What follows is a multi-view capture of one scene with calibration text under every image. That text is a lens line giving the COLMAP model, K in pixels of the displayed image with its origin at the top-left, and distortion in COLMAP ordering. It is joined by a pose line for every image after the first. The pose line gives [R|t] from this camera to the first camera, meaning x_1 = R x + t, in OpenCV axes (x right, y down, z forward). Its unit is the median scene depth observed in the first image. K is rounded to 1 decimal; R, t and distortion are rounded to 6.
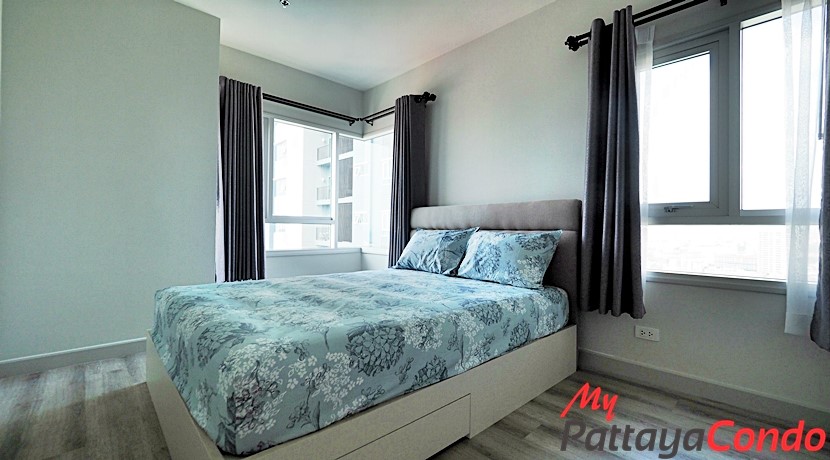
lens RADIAL K [[351.9, 0, 413.5], [0, 351.9, 229.6], [0, 0, 1]] dist [0.016382, -0.002150]
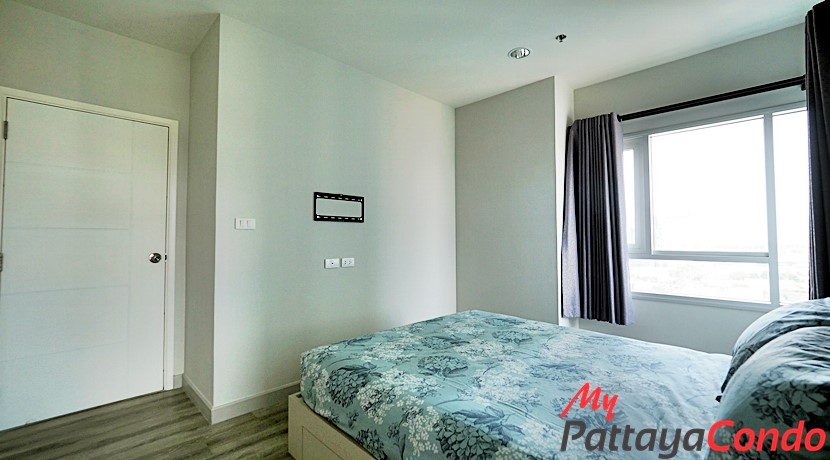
lens RADIAL K [[351.9, 0, 414.0], [0, 351.9, 231.5], [0, 0, 1]] dist [0.016382, -0.002150]
pose [[0.021897, -0.024465, -0.999461, 1.218107], [0.000829, 0.999701, -0.024453, -0.194139], [0.999760, -0.000293, 0.021911, 1.249188]]
